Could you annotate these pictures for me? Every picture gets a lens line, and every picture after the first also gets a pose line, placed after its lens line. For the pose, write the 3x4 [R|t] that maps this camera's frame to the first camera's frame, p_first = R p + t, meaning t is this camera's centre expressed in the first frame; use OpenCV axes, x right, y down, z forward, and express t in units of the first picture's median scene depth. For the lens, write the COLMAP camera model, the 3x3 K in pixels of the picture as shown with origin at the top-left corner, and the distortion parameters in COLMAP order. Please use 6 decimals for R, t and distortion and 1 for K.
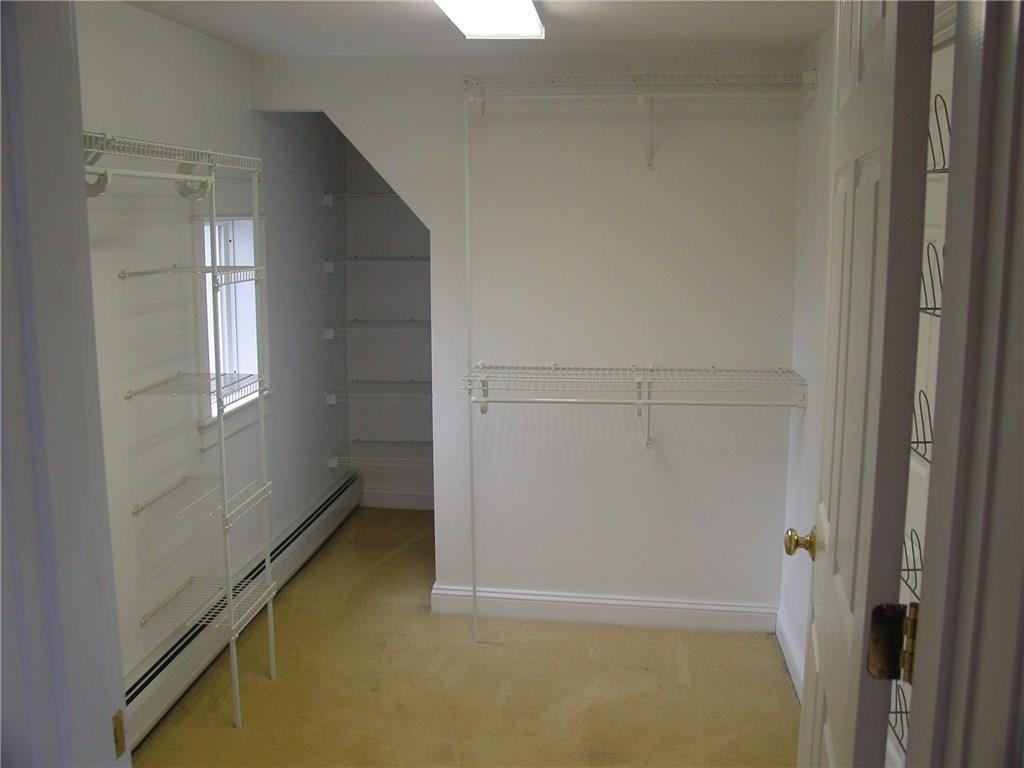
lens RADIAL K [[1016.9, 0, 511.9], [0, 1016.9, 383.7], [0, 0, 1]] dist [0.002654, 0.000000]
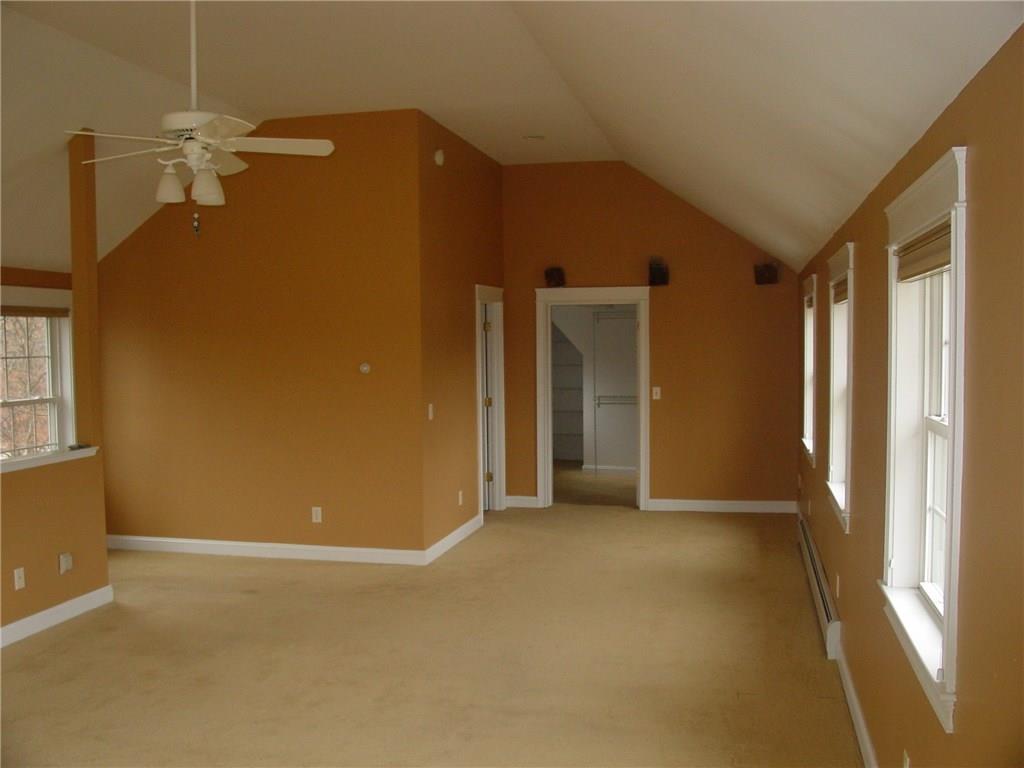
lens RADIAL K [[1016.9, 0, 512.1], [0, 1016.9, 385.4], [0, 0, 1]] dist [0.002654, 0.000000]
pose [[0.989472, 0.005587, -0.144619, 0.159597], [-0.022644, 0.992924, -0.116570, 0.321995], [0.142944, 0.118618, 0.982597, -2.164959]]
